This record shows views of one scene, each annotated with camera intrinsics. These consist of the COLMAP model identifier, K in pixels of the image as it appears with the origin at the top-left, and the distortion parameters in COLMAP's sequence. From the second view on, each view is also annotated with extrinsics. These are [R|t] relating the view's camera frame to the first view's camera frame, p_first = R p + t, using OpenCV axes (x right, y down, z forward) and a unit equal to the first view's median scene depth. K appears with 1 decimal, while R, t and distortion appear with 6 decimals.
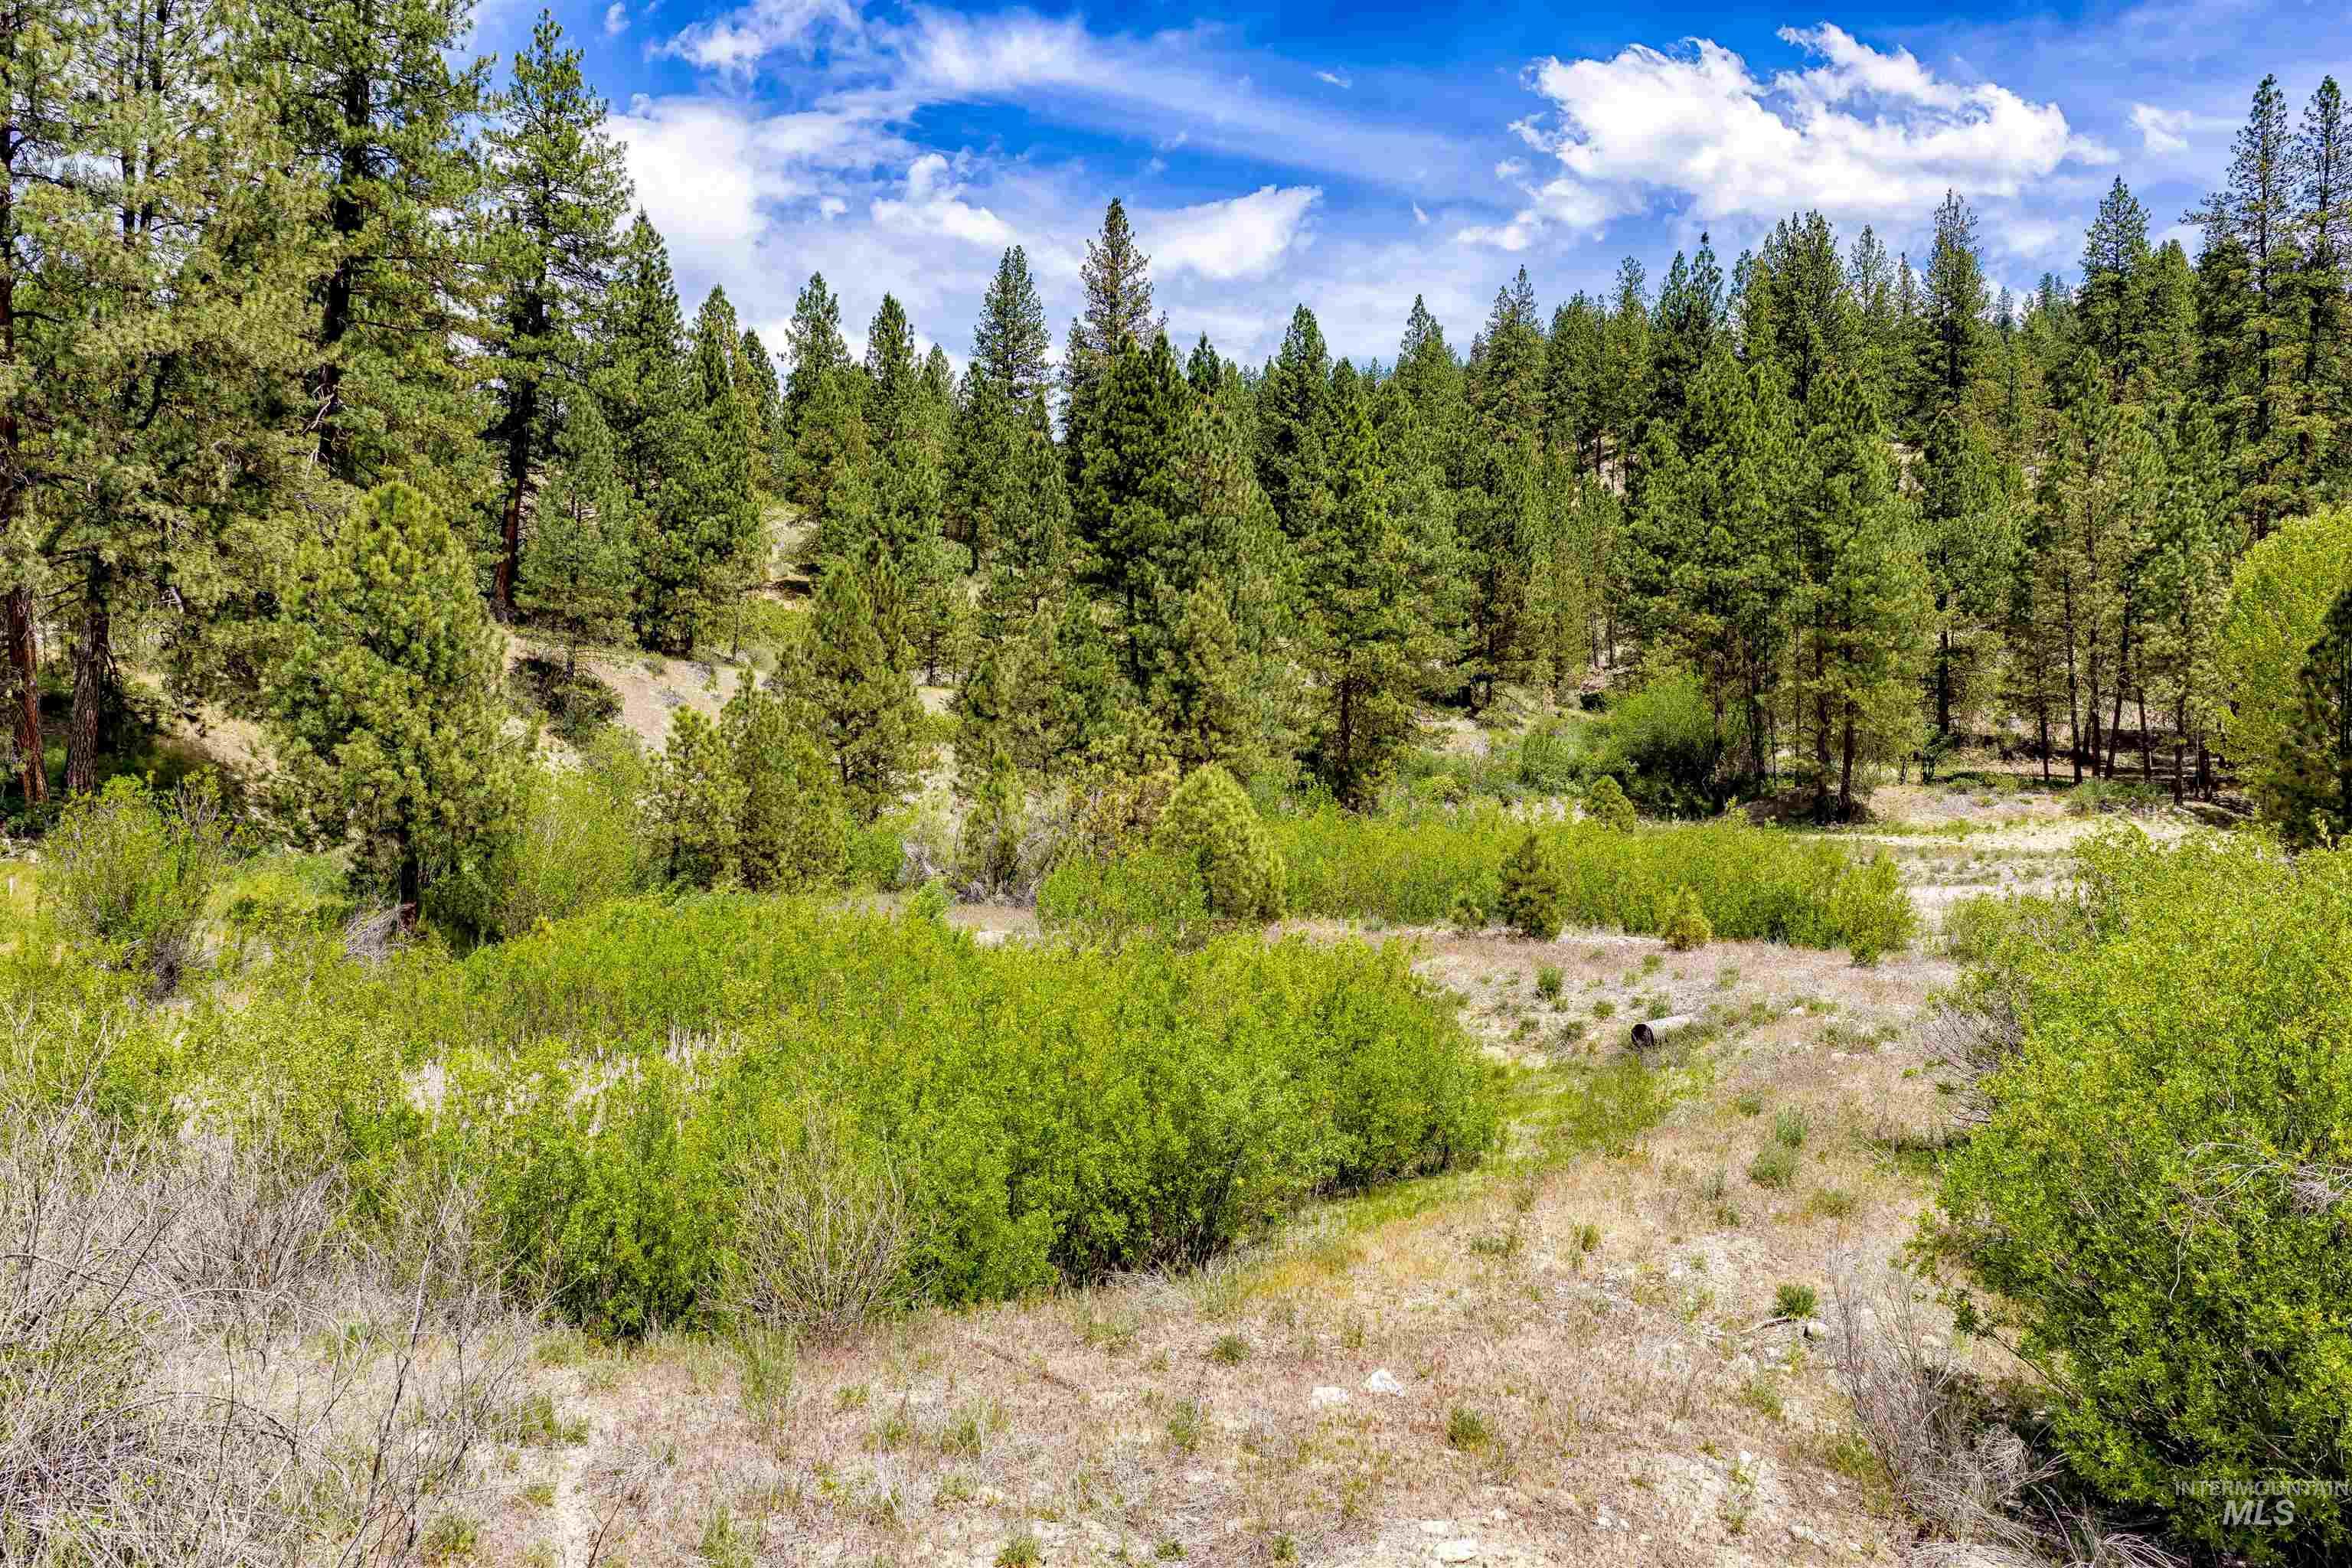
lens RADIAL K [[1953.1, 0, 1176.0], [0, 1953.1, 784.0], [0, 0, 1]] dist [0.008727, -0.016271]
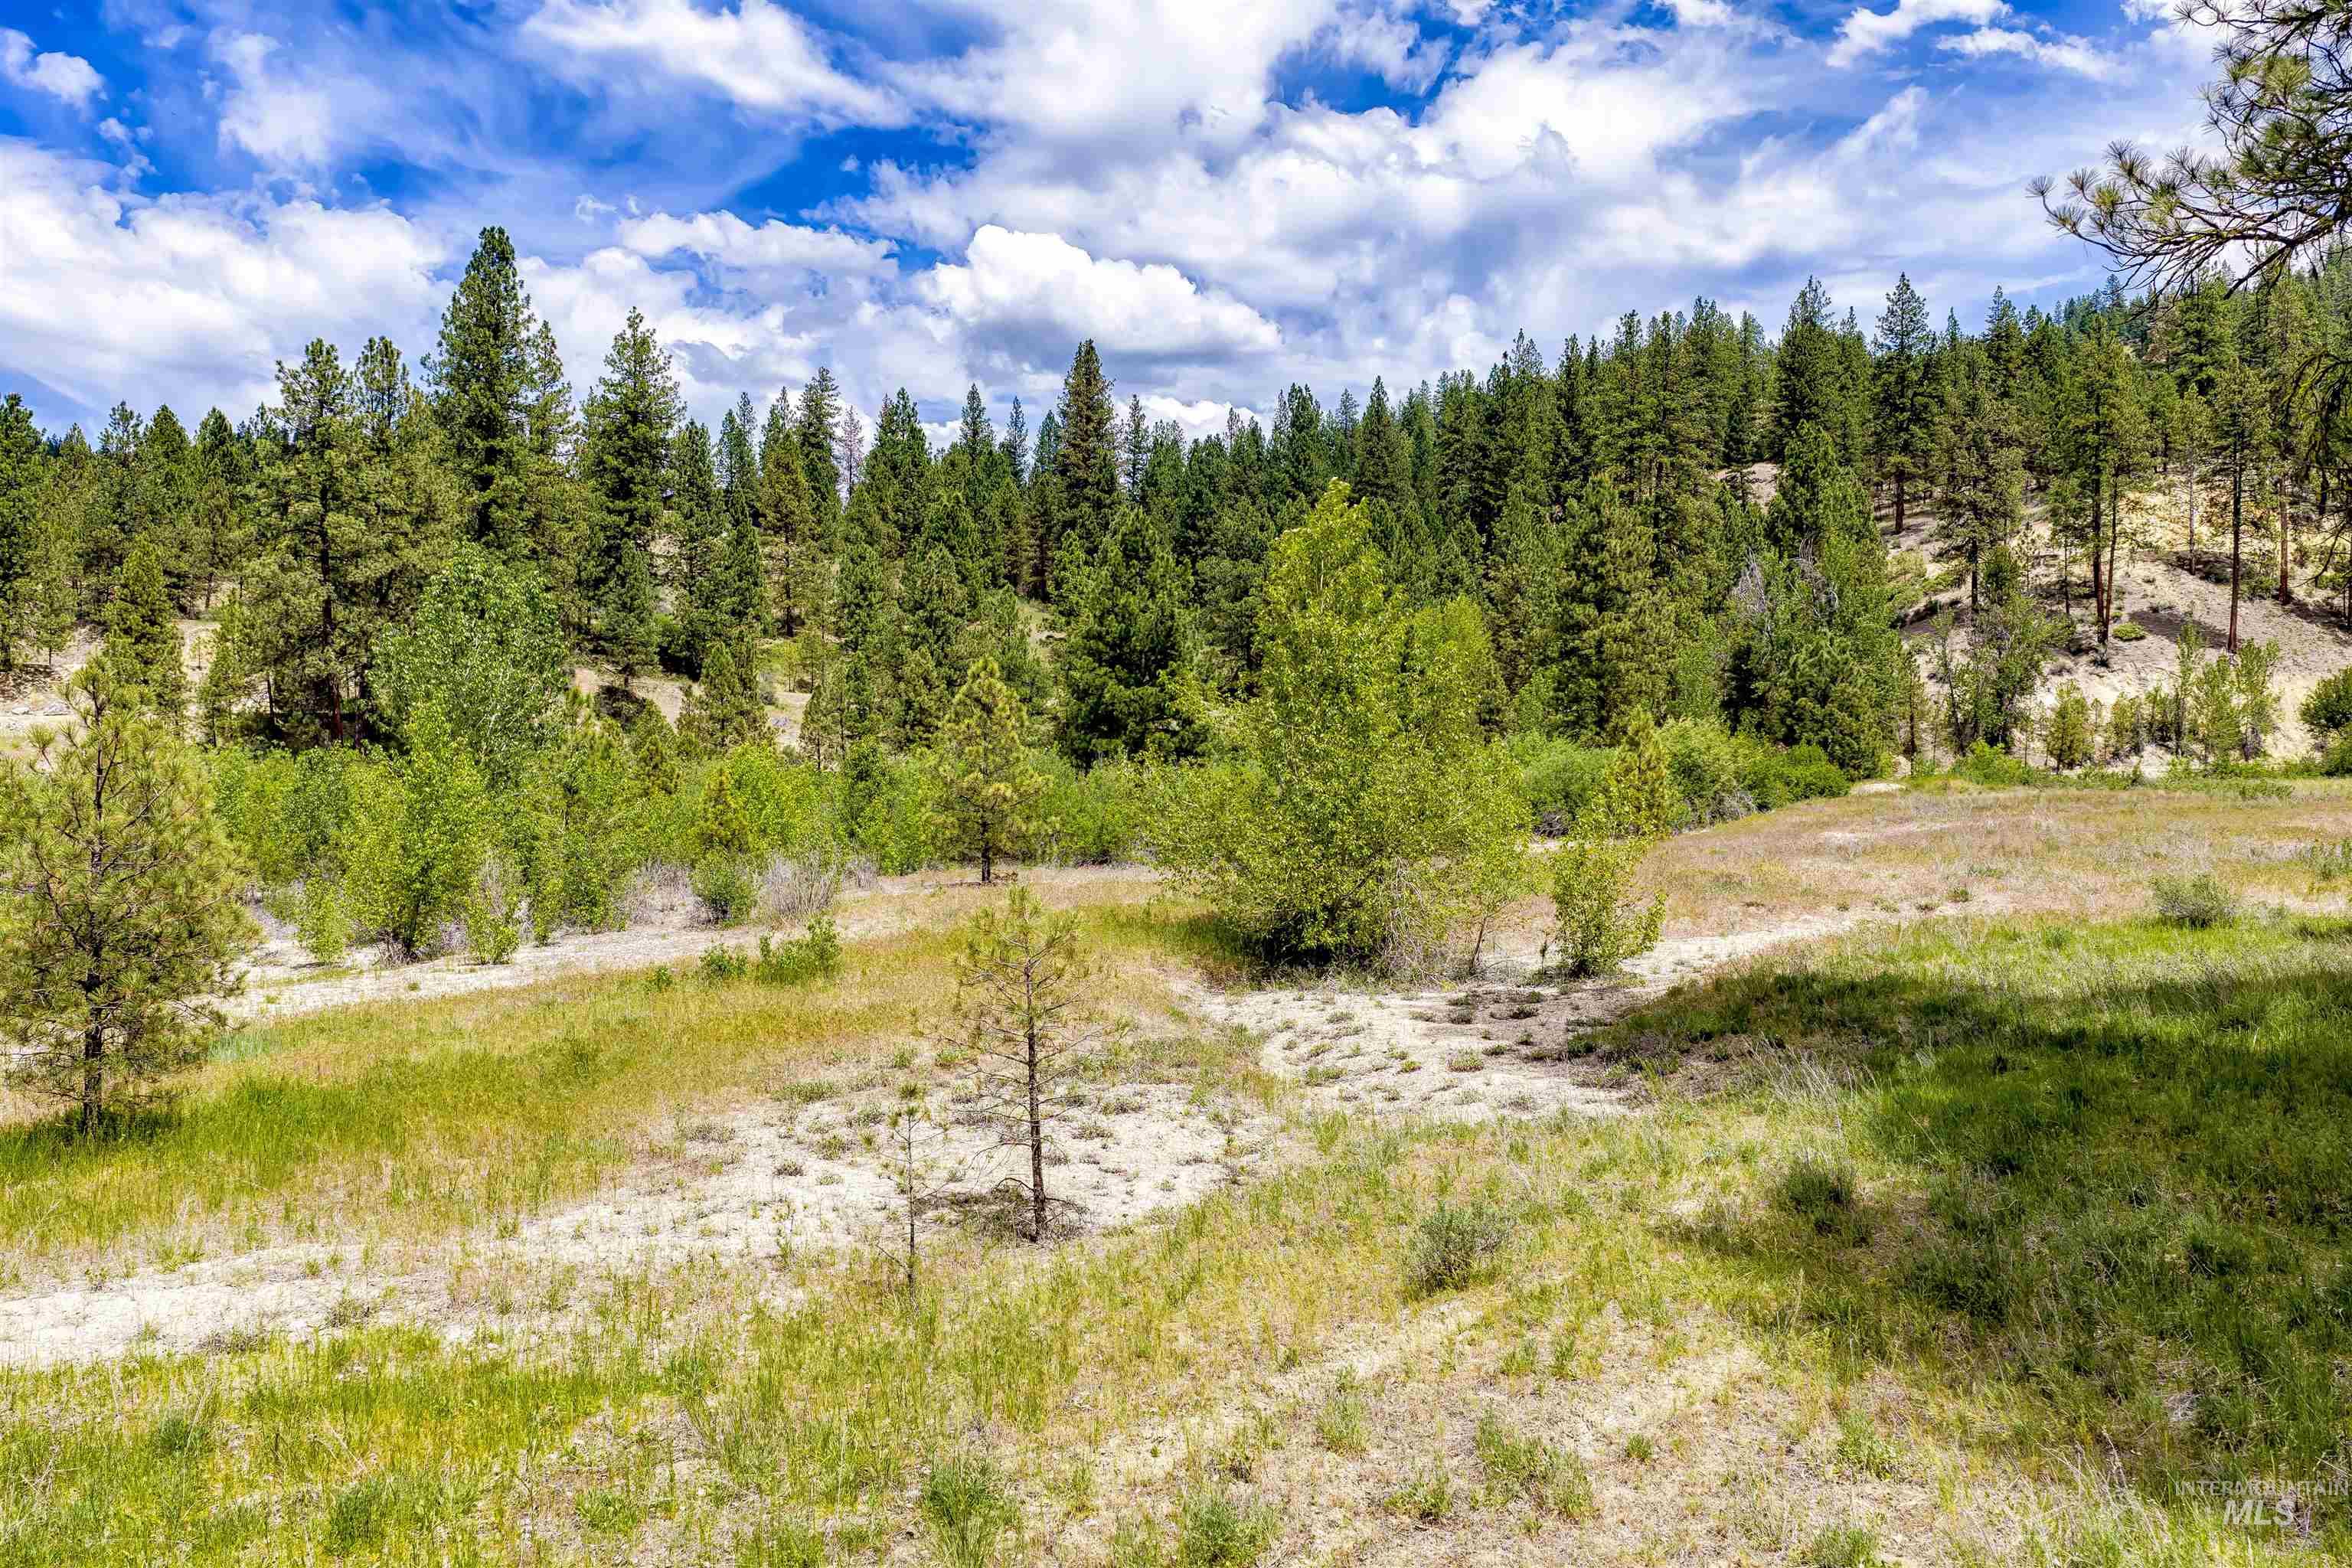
lens RADIAL K [[1904.9, 0, 1173.0], [0, 1904.9, 784.9], [0, 0, 1]] dist [0.009782, -0.081630]
pose [[0.988062, -0.002009, -0.154043, 0.463946], [0.003771, 0.999931, 0.011147, 0.009351], [0.154010, -0.011594, 0.988001, -0.676513]]
